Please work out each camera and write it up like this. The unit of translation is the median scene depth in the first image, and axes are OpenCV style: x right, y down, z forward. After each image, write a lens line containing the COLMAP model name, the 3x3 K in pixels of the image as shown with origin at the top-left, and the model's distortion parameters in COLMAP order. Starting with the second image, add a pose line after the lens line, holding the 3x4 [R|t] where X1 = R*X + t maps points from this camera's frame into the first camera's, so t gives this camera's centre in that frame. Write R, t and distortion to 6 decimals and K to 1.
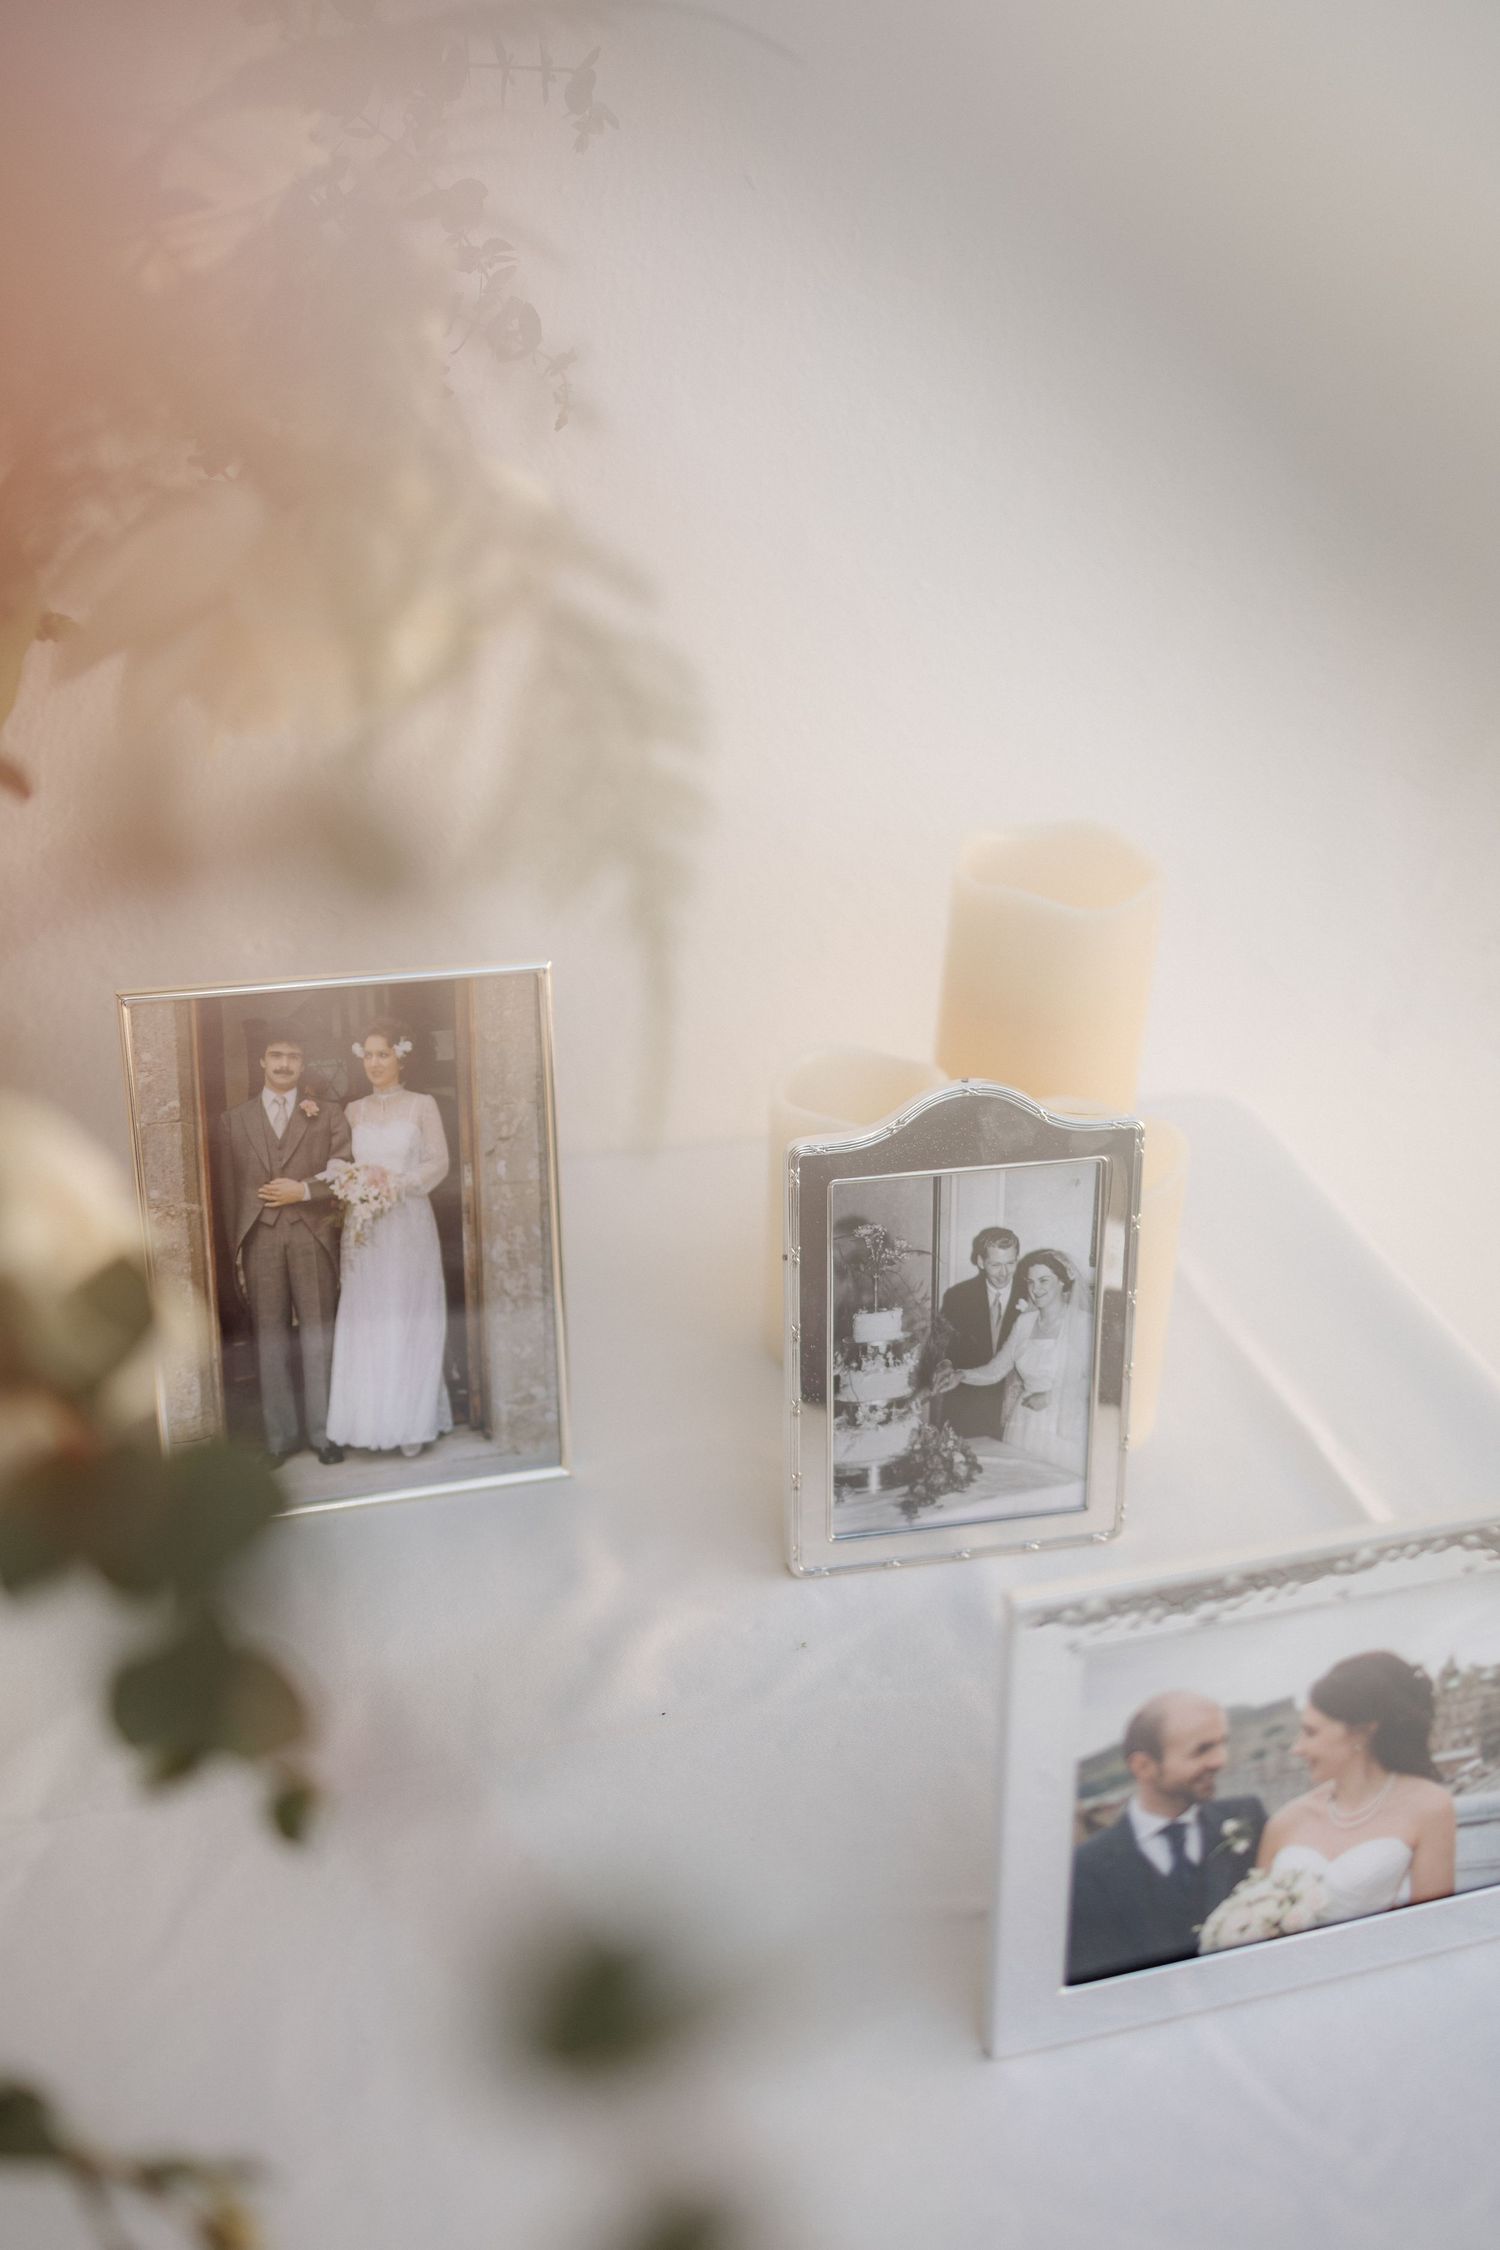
lens RADIAL K [[1991.4, 0, 750.0], [0, 1991.4, 1125.0], [0, 0, 1]] dist [-0.000435, 0.000492]
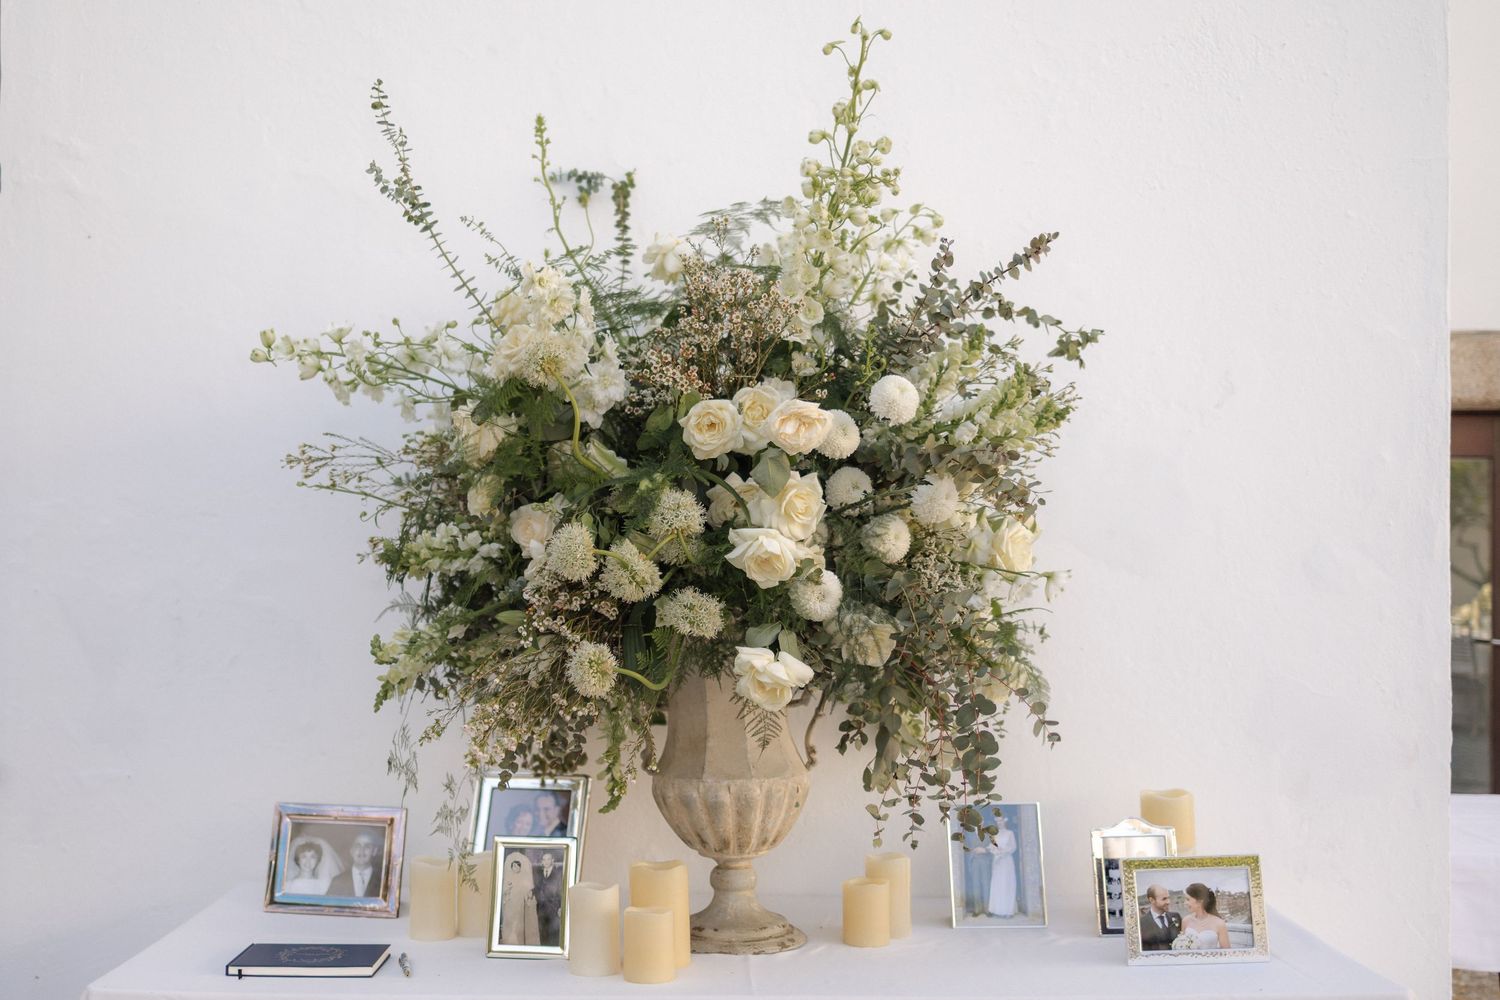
lens RADIAL K [[1327.6, 0, 750.0], [0, 1327.6, 500.0], [0, 0, 1]] dist [-0.000435, 0.000492]
pose [[0.950021, -0.086957, -0.299832, 0.251095], [-0.098005, 0.828798, -0.550898, 1.123229], [0.296405, 0.552749, 0.778853, -2.004513]]
